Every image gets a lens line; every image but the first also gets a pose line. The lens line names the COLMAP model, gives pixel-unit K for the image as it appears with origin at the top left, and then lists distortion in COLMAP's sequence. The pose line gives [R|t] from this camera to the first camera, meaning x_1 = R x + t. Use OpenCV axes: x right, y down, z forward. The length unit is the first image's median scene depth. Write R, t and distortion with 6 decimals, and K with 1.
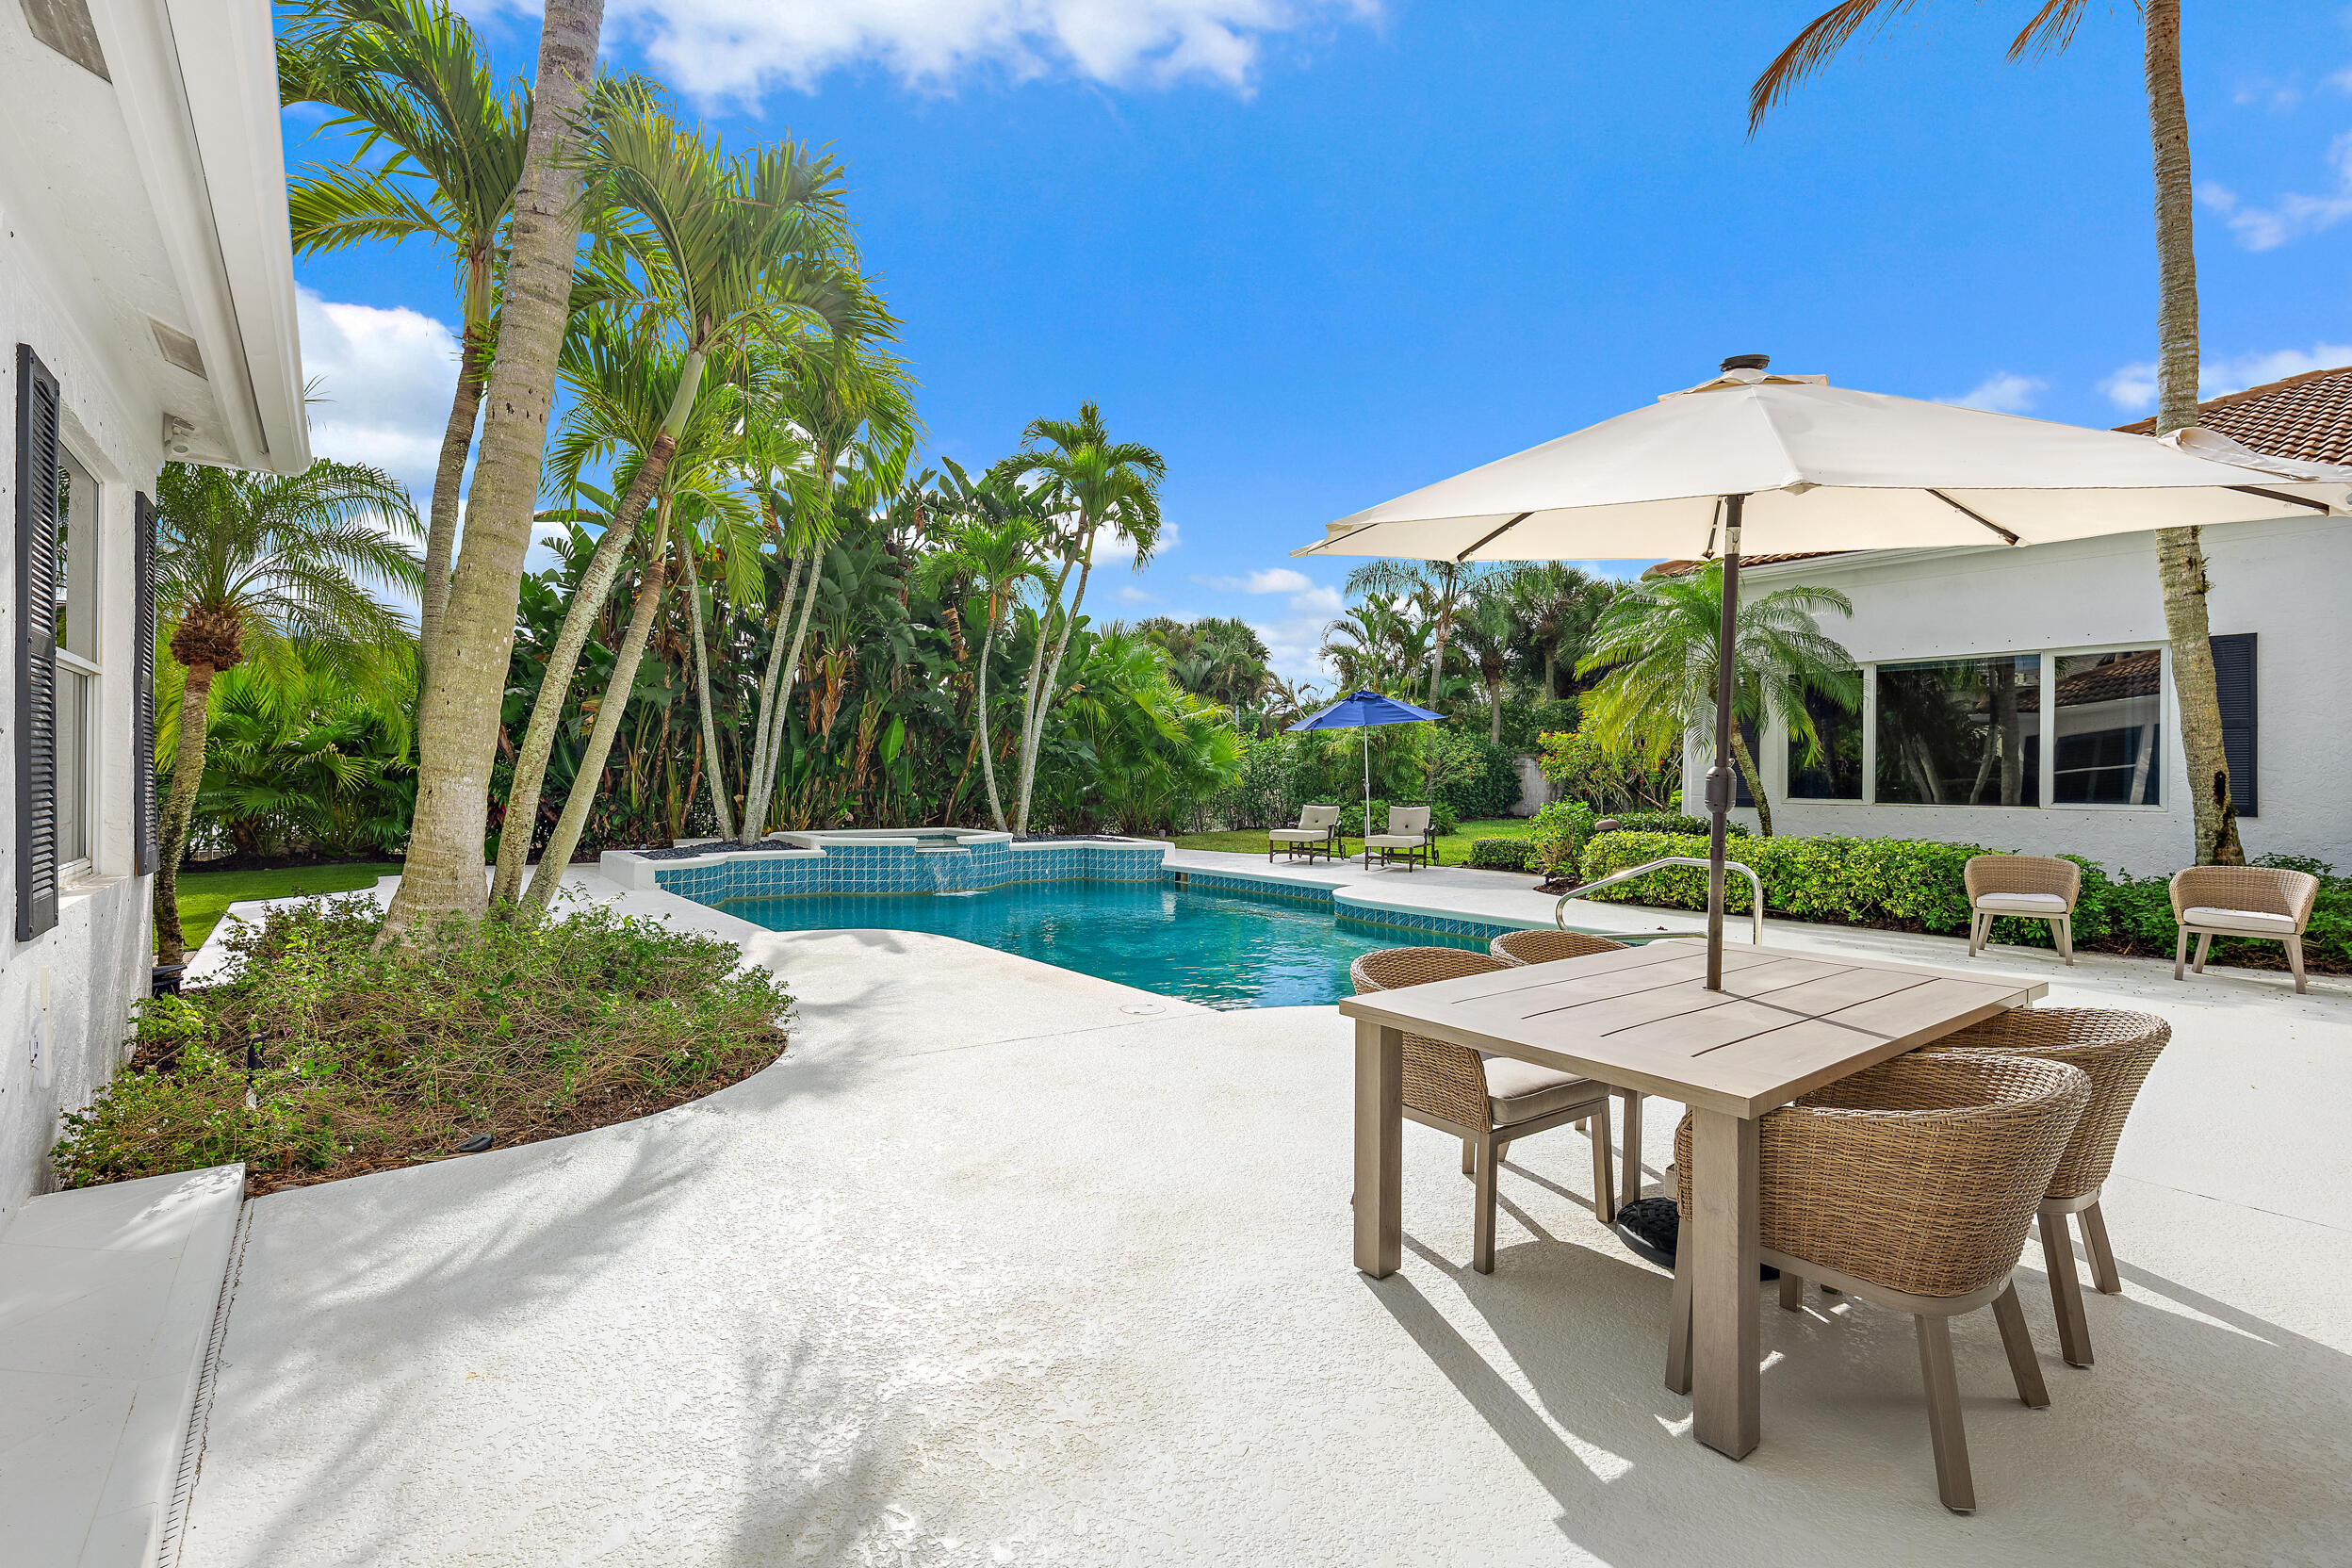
lens RADIAL K [[1070.6, 0, 1176.0], [0, 1070.6, 784.0], [0, 0, 1]] dist [-0.002080, -0.000098]
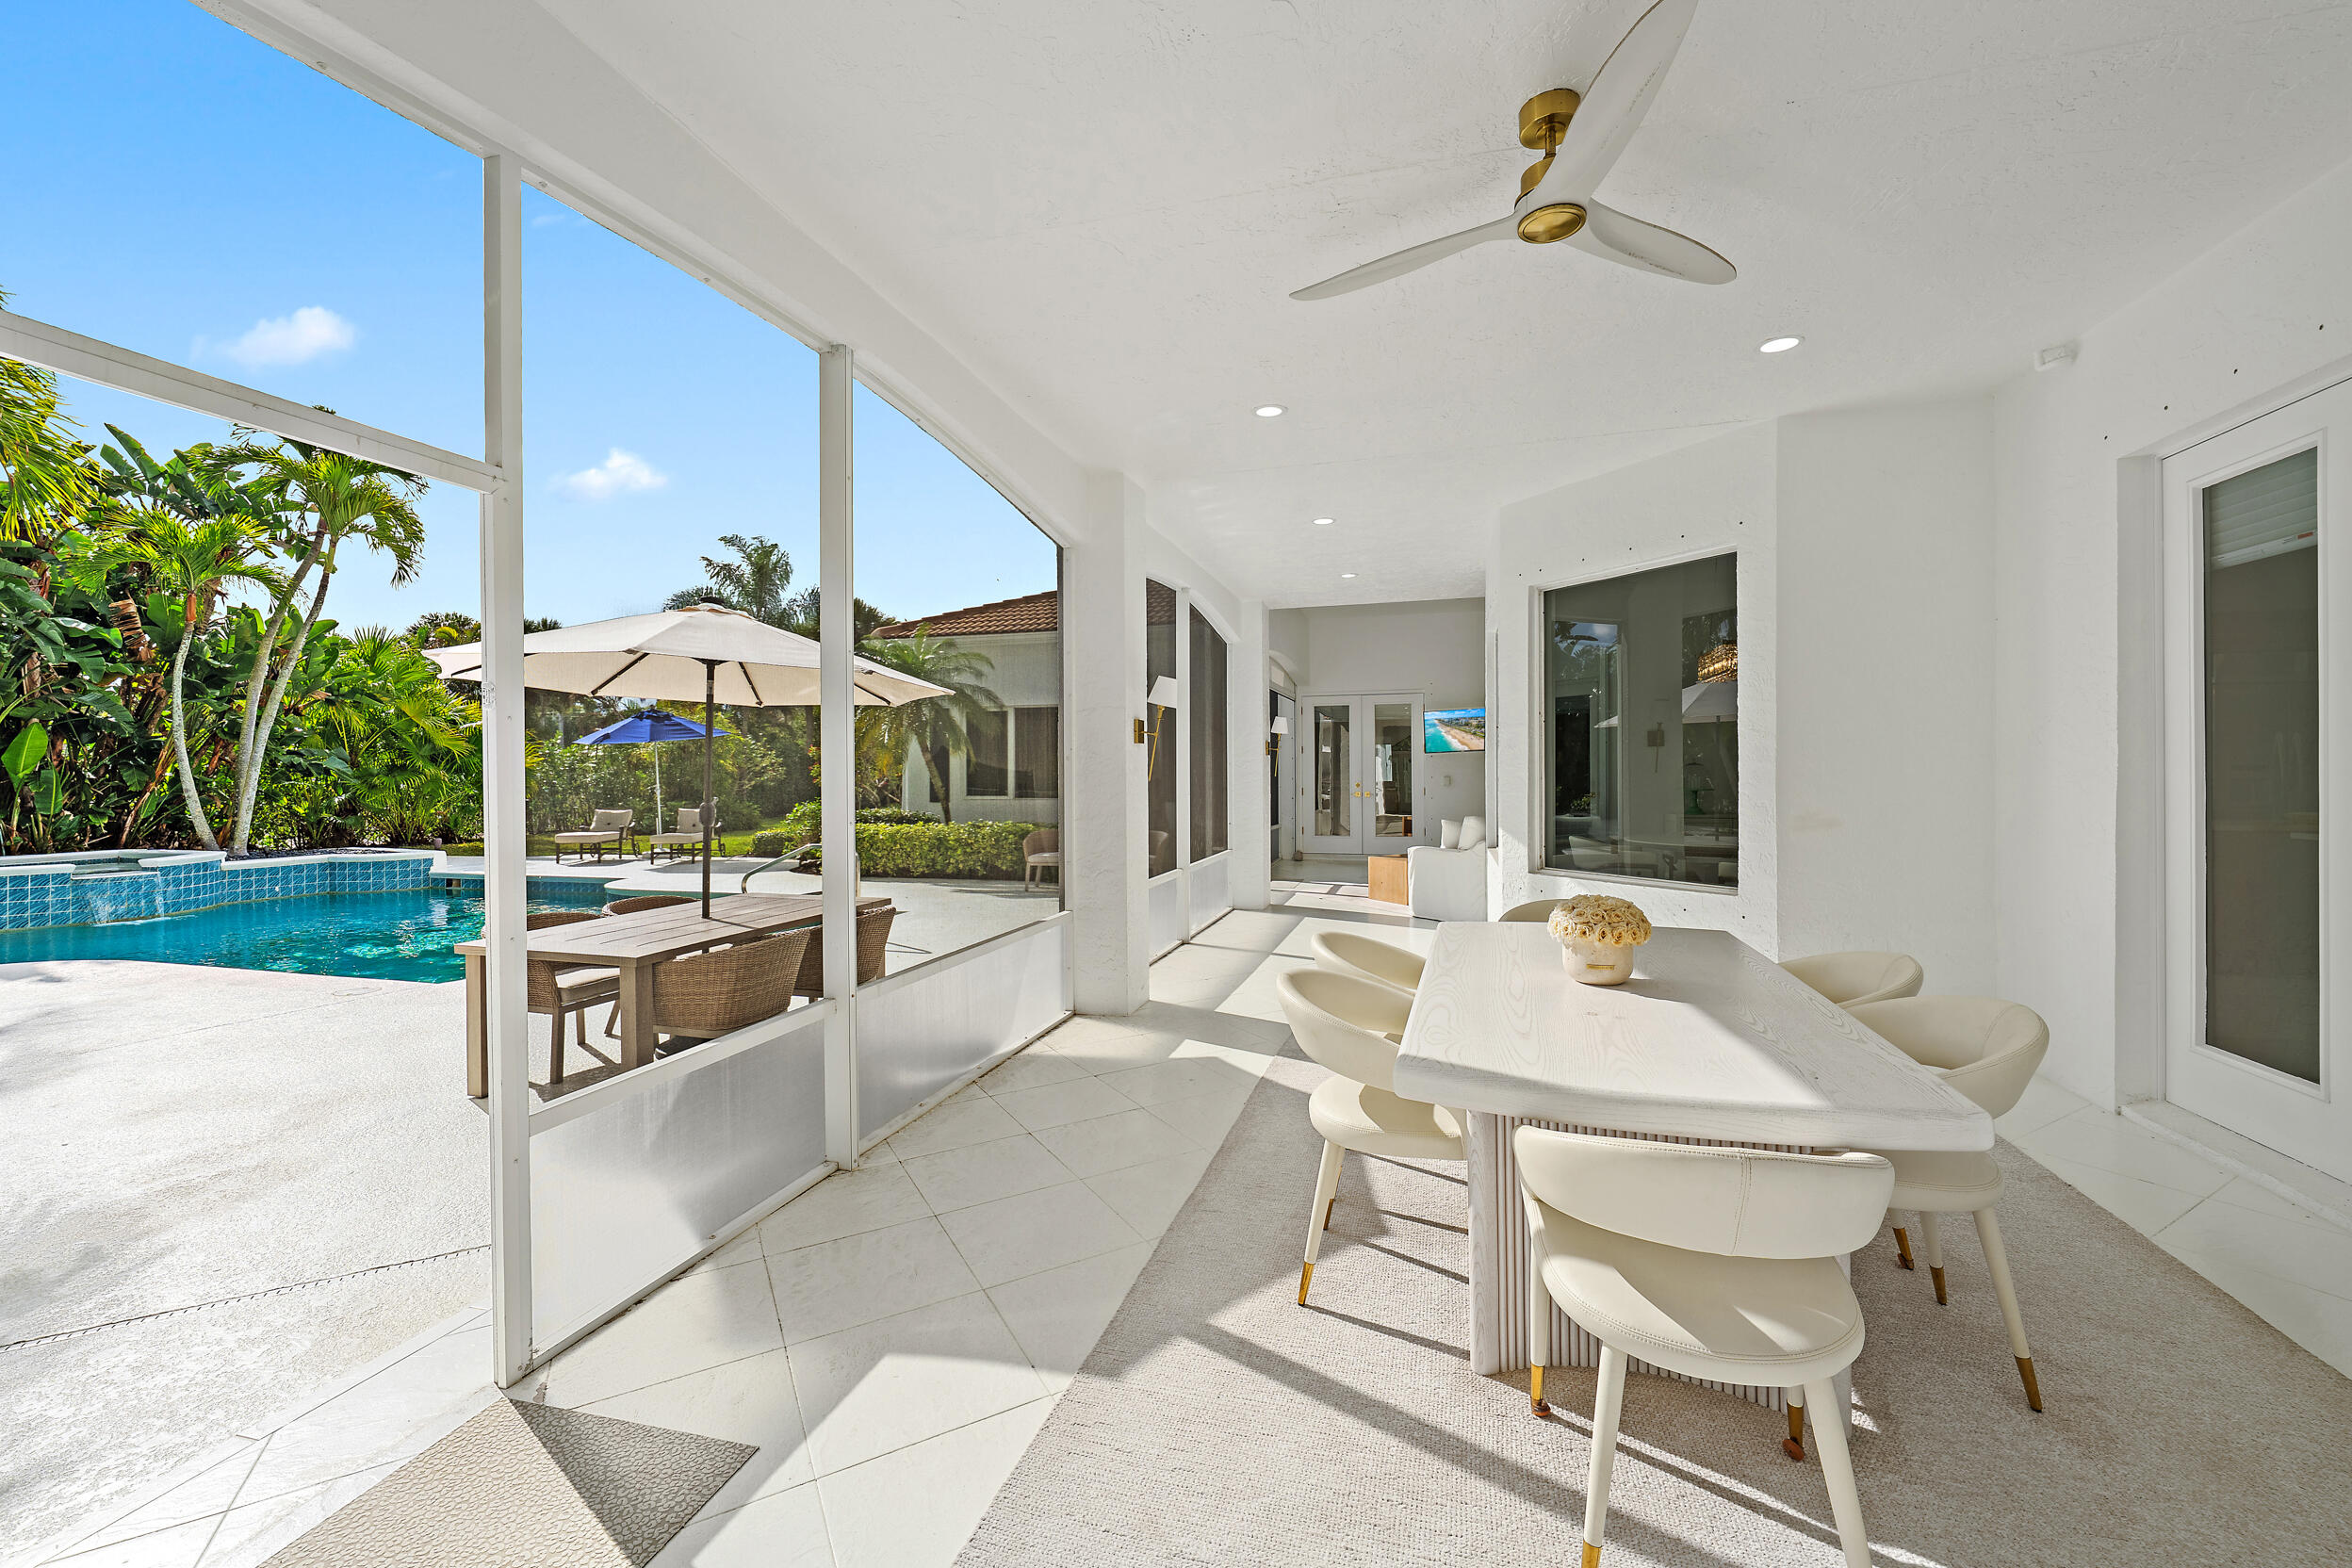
lens RADIAL K [[931.3, 0, 1173.8], [0, 931.3, 780.0], [0, 0, 1]] dist [0.000655, 0.000355]
pose [[0.805725, -0.016607, 0.592058, 0.031182], [0.015095, 0.999858, 0.007502, -0.009554], [-0.592098, 0.002892, 0.805861, -0.140360]]
